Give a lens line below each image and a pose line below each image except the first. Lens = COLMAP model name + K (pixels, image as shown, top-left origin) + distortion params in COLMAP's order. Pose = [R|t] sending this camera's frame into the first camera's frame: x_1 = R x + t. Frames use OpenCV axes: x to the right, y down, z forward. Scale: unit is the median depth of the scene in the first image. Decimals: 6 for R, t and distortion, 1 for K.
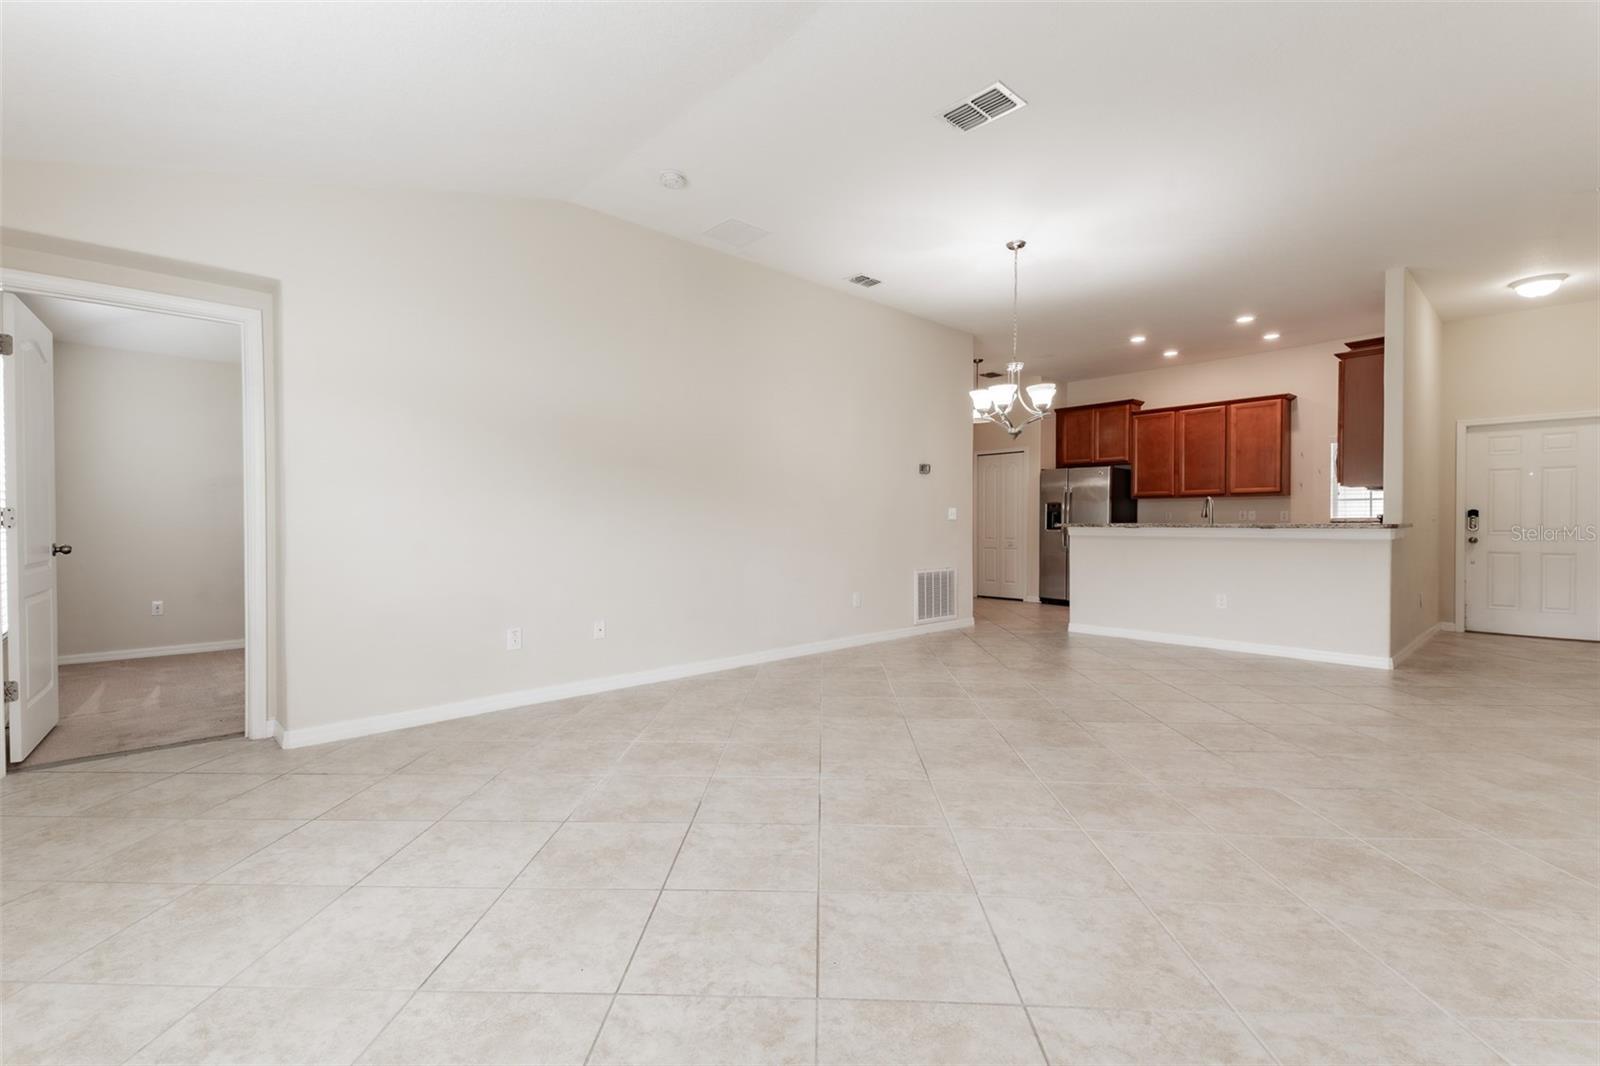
lens RADIAL K [[702.9, 0, 796.0], [0, 702.9, 531.4], [0, 0, 1]] dist [0.046436, -0.022071]
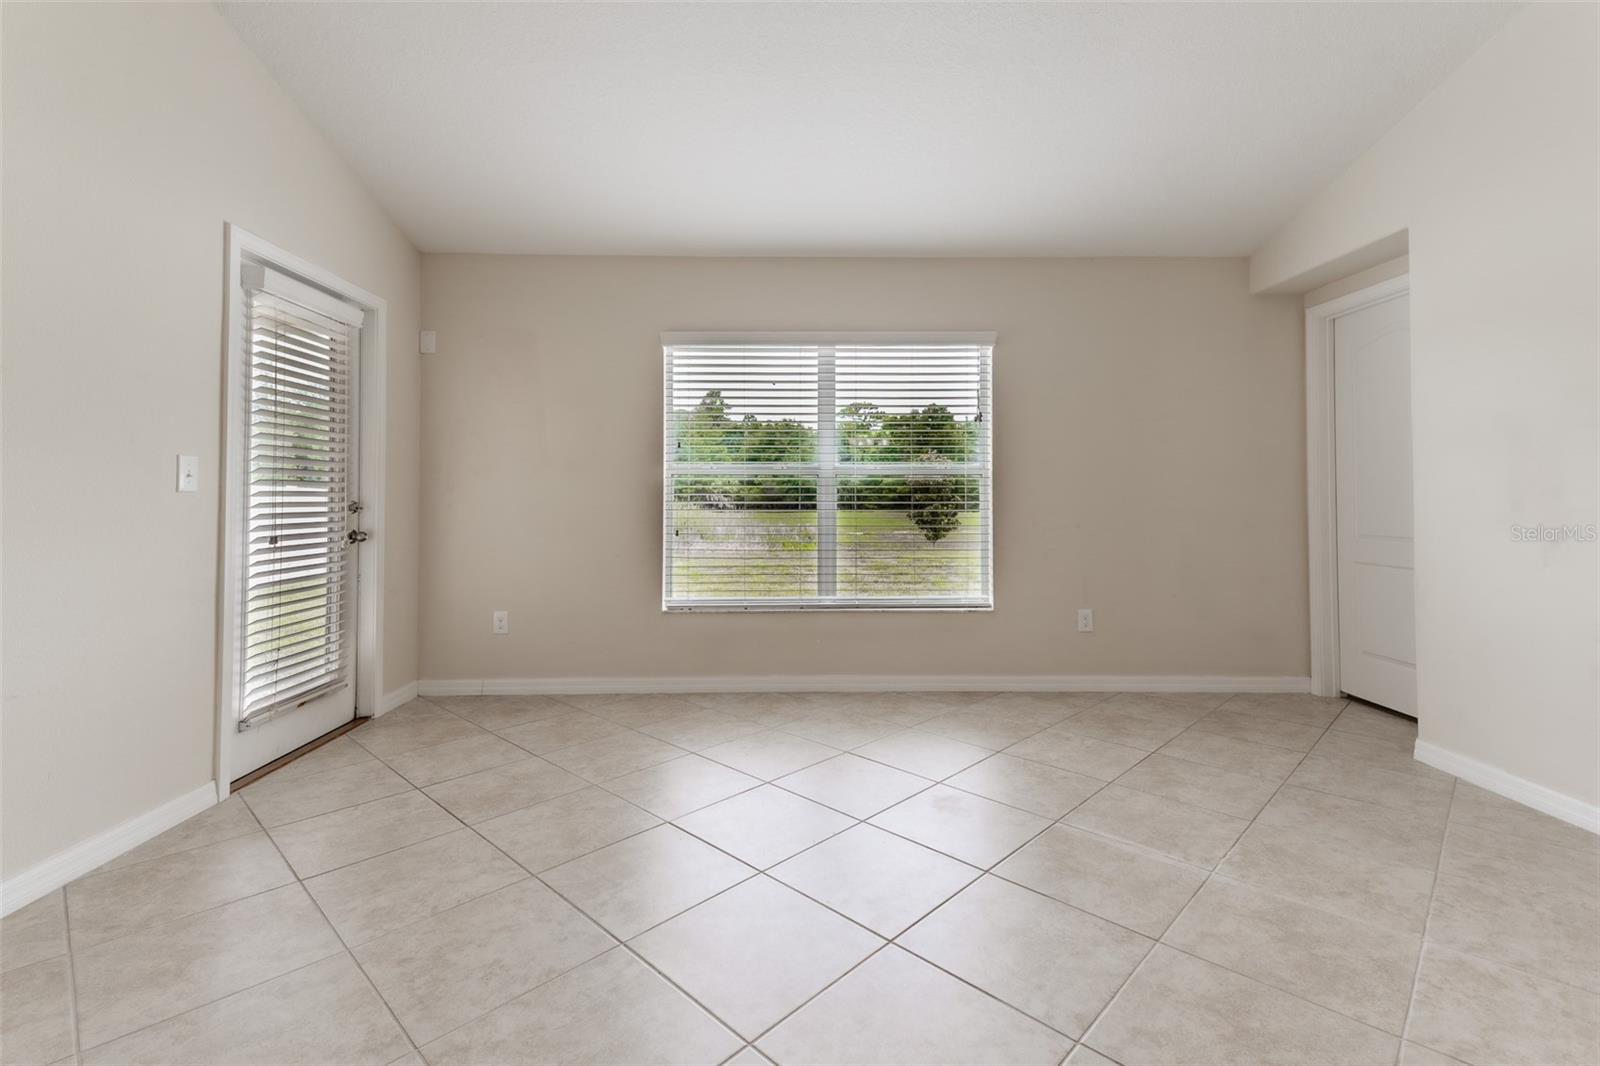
lens RADIAL K [[723.6, 0, 801.3], [0, 723.6, 483.8], [0, 0, 1]] dist [0.017055, -0.000086]
pose [[-0.663725, -0.016903, -0.747785, 0.206553], [-0.009086, 0.999853, -0.014536, -0.004898], [0.747921, -0.002853, -0.663782, 0.465517]]
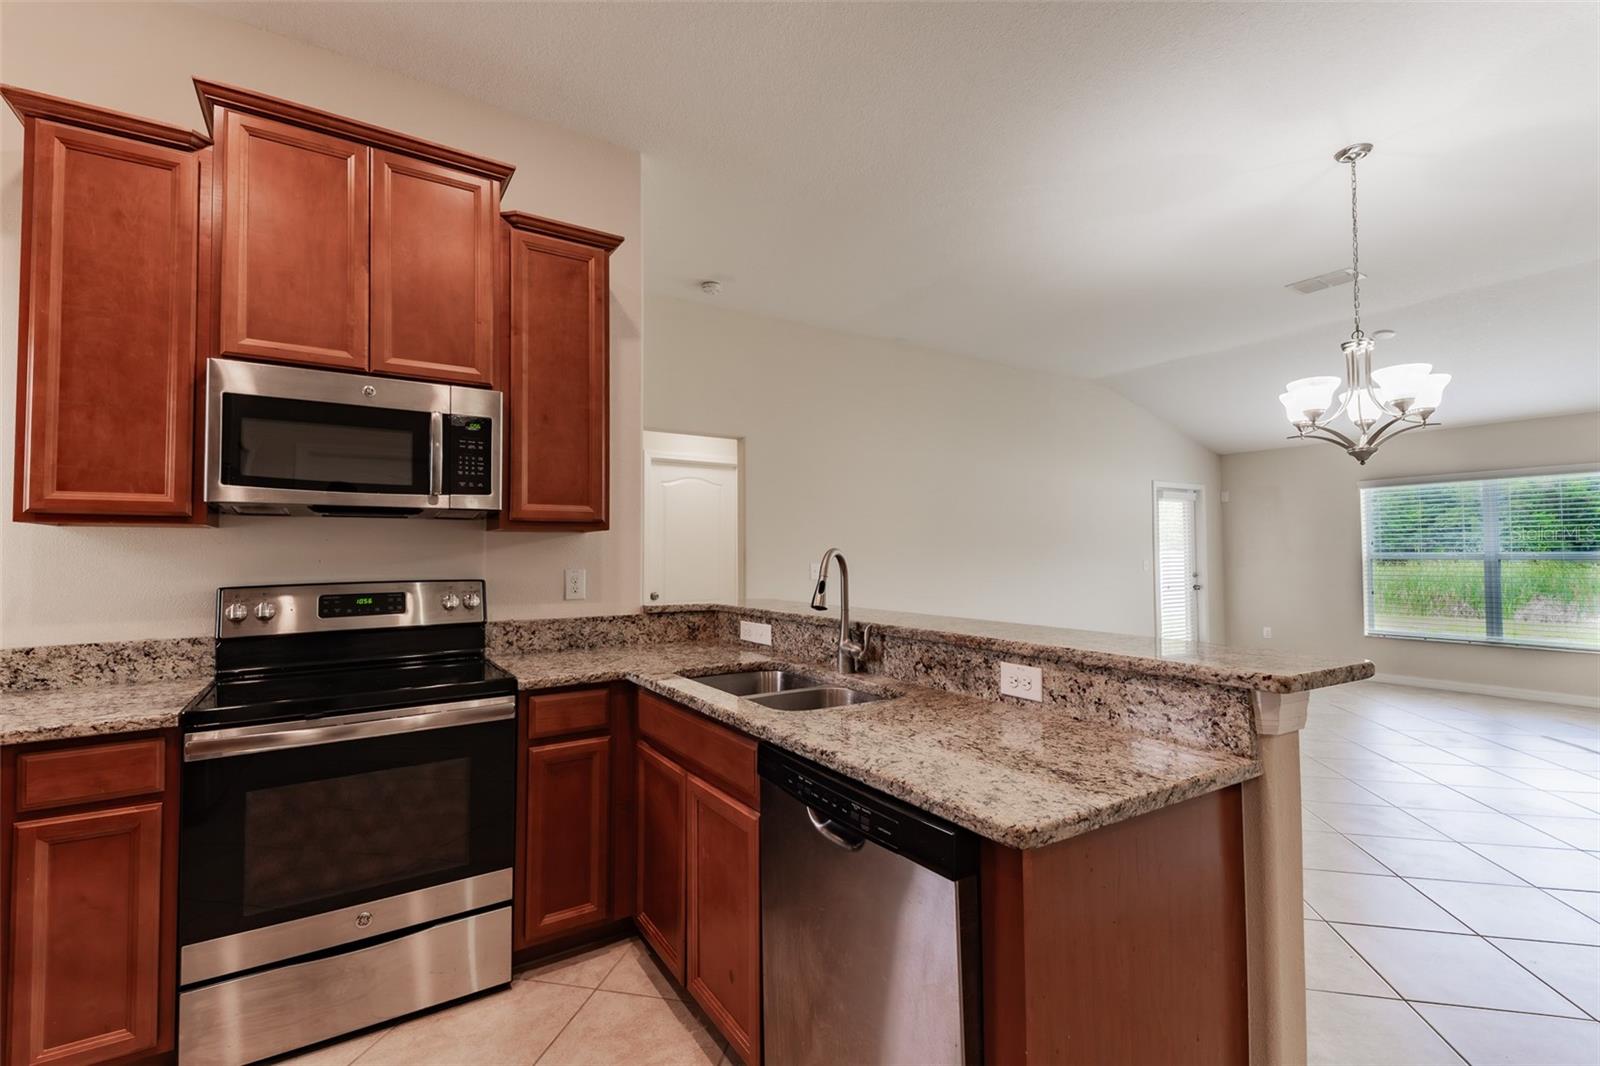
lens RADIAL K [[702.9, 0, 796.0], [0, 702.9, 531.4], [0, 0, 1]] dist [0.046436, -0.022071]
pose [[-0.982869, 0.011824, 0.183927, 0.419134], [0.008118, 0.999749, -0.020892, -0.038903], [-0.184128, -0.019041, -0.982718, 1.050413]]
